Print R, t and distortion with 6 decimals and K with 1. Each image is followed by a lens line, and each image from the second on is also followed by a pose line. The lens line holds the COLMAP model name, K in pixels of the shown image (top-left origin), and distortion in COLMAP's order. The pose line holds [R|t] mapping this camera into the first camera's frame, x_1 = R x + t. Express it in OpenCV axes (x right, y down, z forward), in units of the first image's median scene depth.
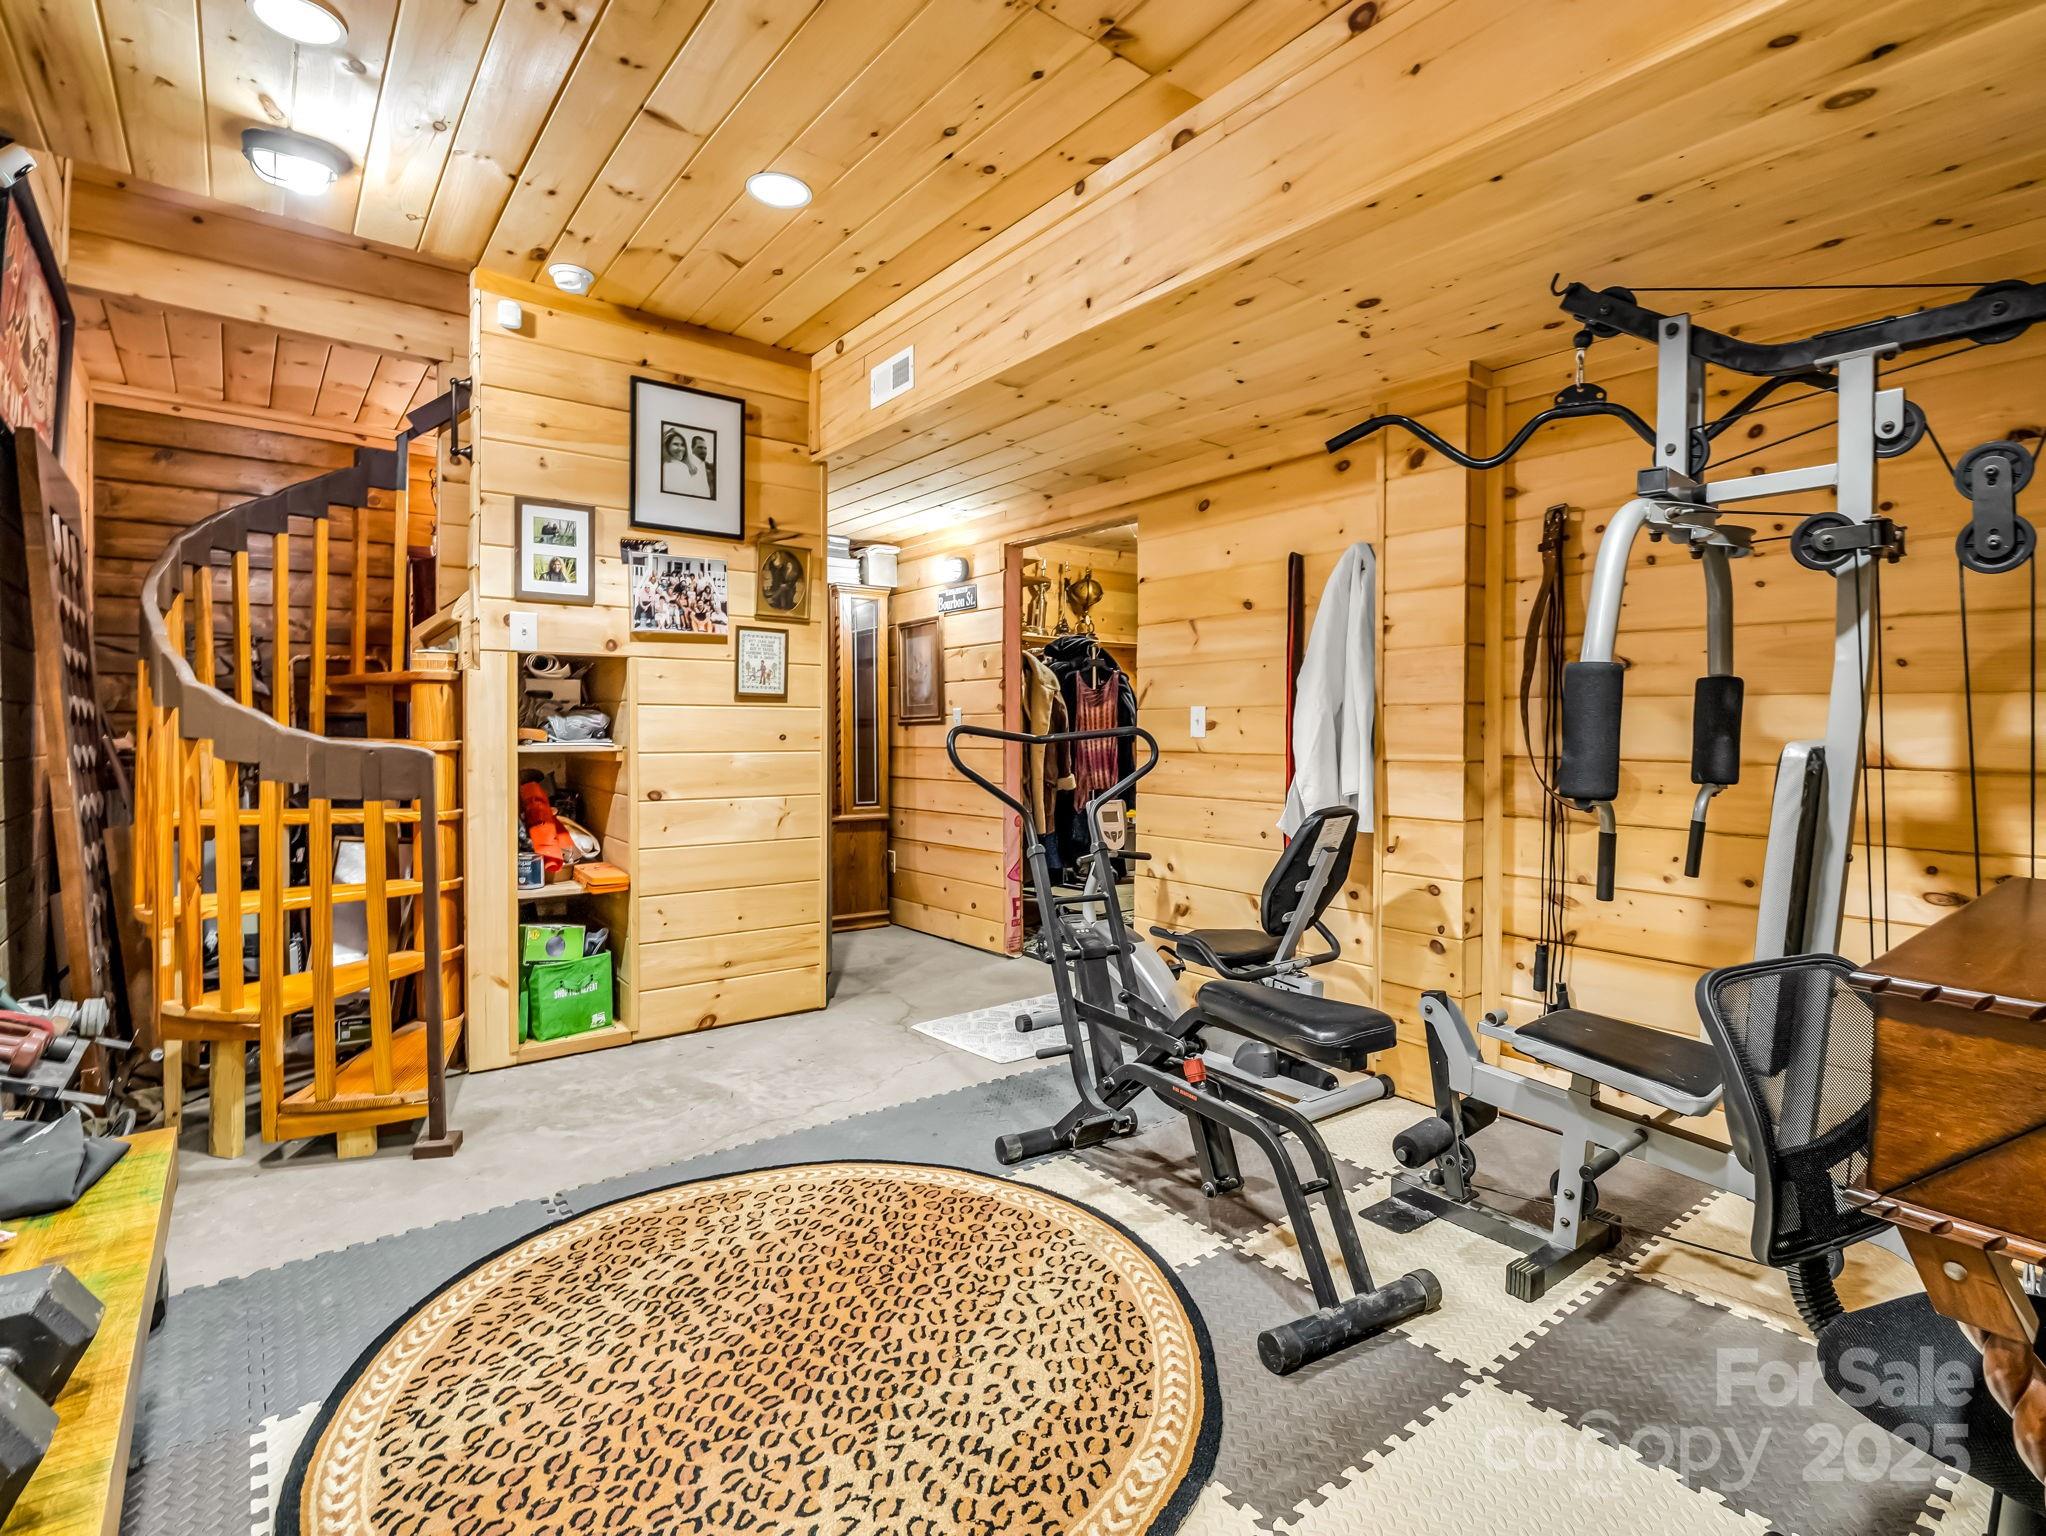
lens RADIAL K [[1028.3, 0, 1025.5], [0, 1028.3, 750.6], [0, 0, 1]] dist [0.004004, 0.000426]
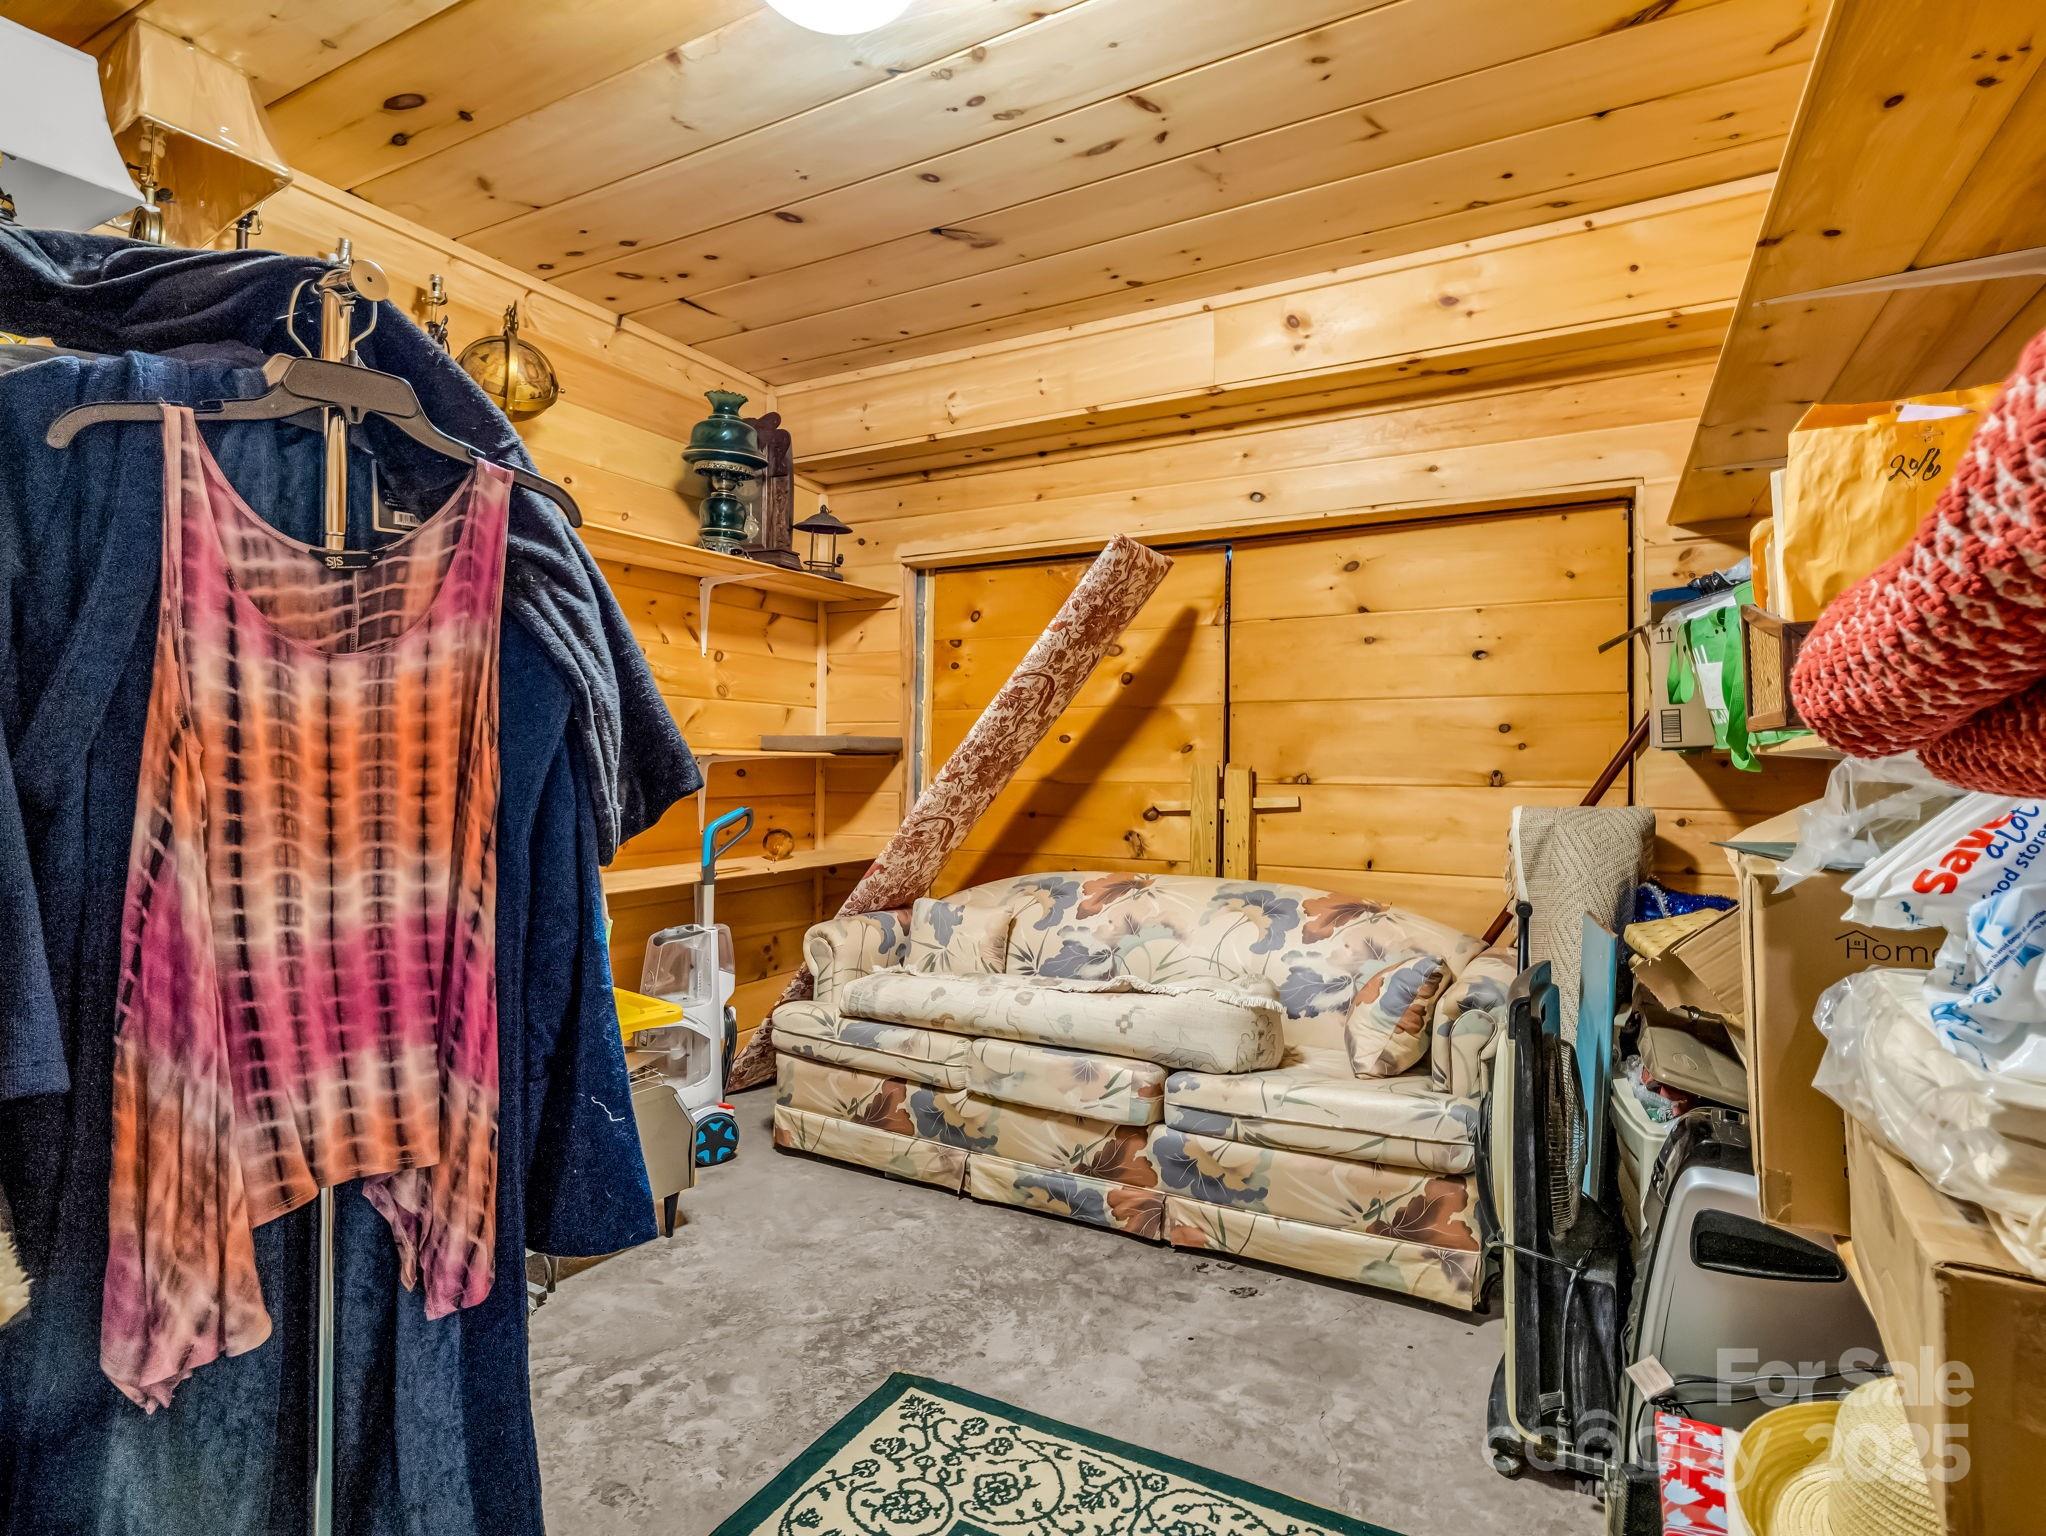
lens RADIAL K [[1028.3, 0, 1027.4], [0, 1028.3, 762.4], [0, 0, 1]] dist [0.004004, 0.000426]
pose [[0.911349, -0.001458, 0.411632, 0.099194], [0.009833, 0.999785, -0.018230, -0.022270], [-0.411517, 0.020662, 0.911168, 0.803287]]
